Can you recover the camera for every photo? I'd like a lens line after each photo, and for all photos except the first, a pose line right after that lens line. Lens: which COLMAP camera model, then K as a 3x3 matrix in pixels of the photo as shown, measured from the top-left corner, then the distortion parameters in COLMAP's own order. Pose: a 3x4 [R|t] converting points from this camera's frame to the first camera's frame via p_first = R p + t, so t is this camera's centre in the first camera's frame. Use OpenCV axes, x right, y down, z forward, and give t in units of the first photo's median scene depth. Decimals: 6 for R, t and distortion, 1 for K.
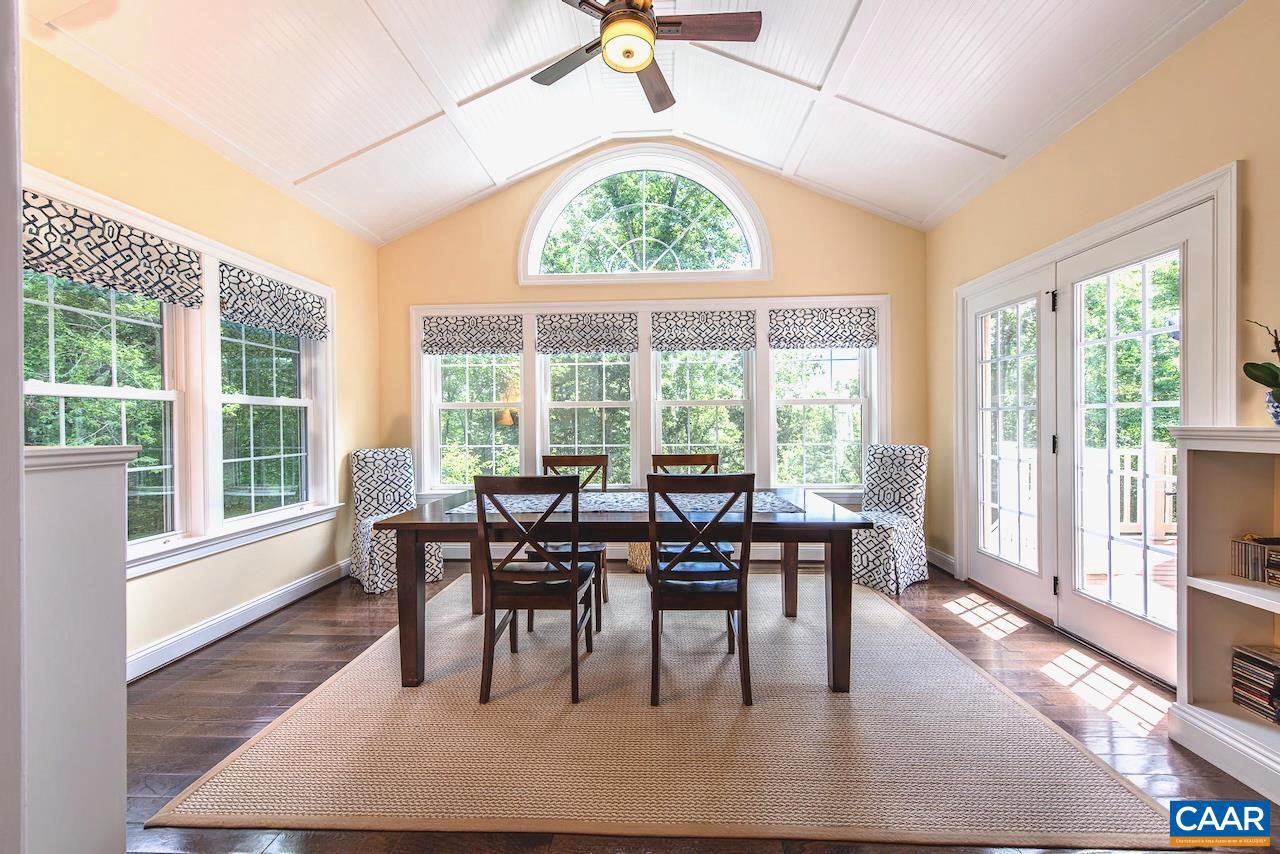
lens RADIAL K [[503.8, 0, 640.0], [0, 503.8, 427.0], [0, 0, 1]] dist [0.013627, -0.003497]
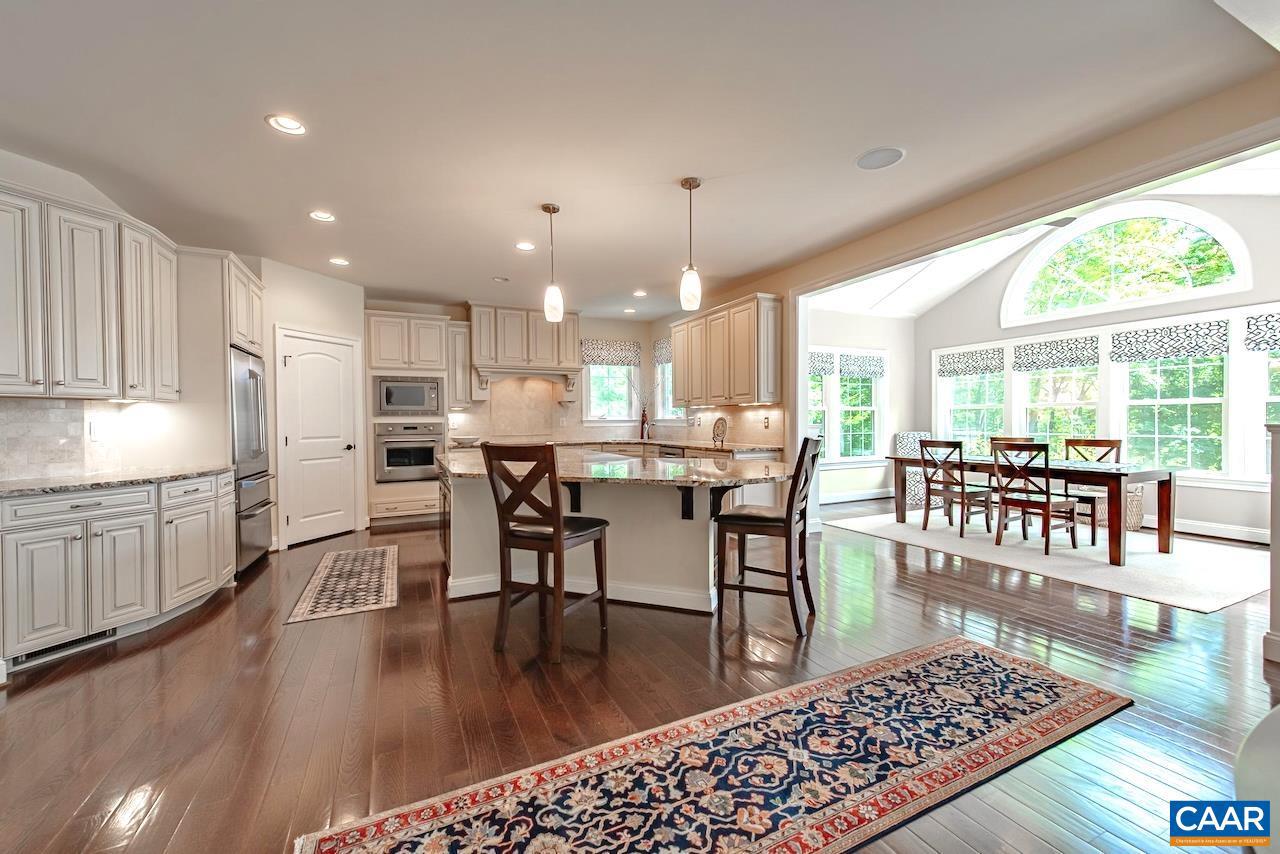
lens RADIAL K [[503.8, 0, 640.0], [0, 503.8, 427.0], [0, 0, 1]] dist [0.013627, -0.003497]
pose [[0.472857, 0.014190, -0.881025, 0.721482], [-0.003117, 0.999891, 0.014432, -0.001258], [0.881134, -0.004078, 0.472849, -0.833114]]
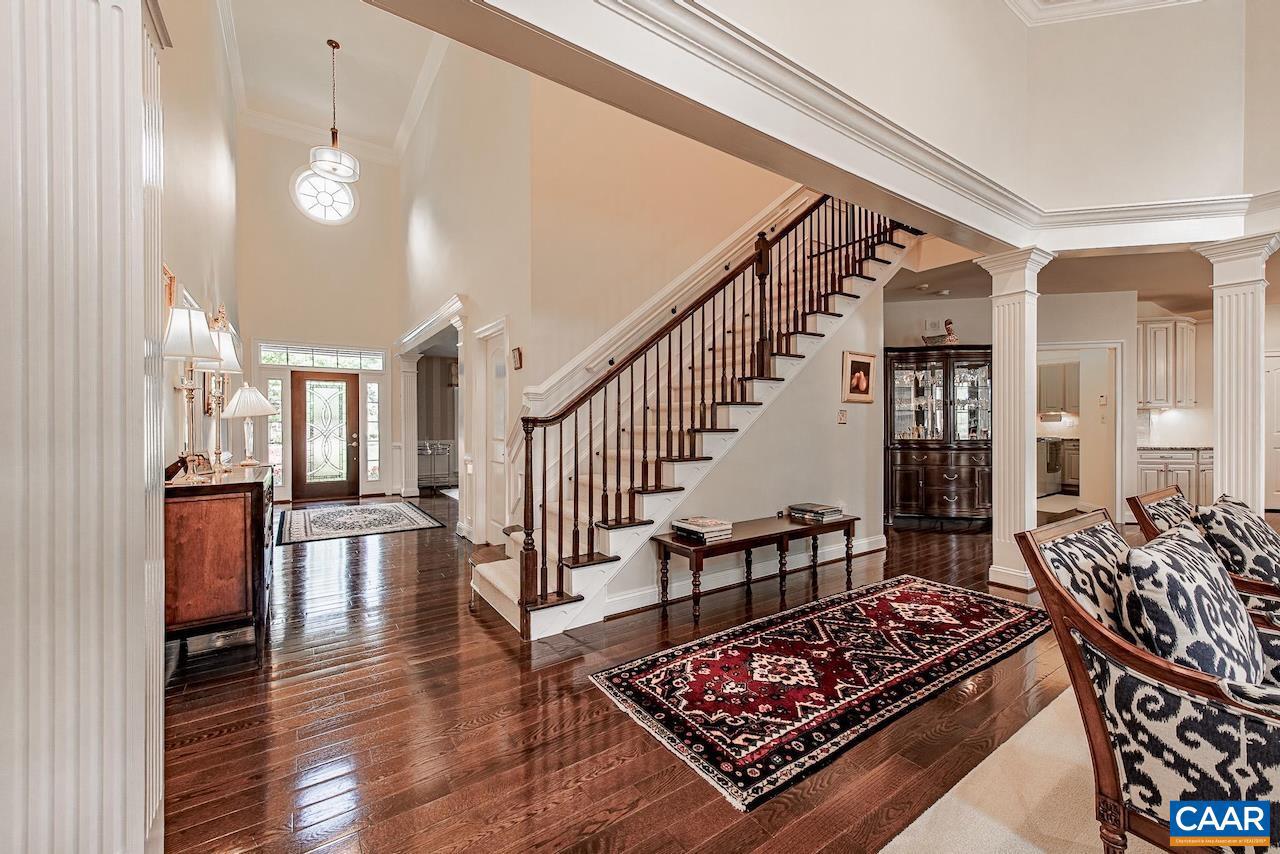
lens RADIAL K [[503.8, 0, 640.0], [0, 503.8, 427.0], [0, 0, 1]] dist [0.013627, -0.003497]
pose [[-0.798877, 0.010994, -0.601394, 1.800879], [0.004406, 0.999913, 0.012427, 0.001058], [0.601478, 0.007277, -0.798856, -0.890351]]
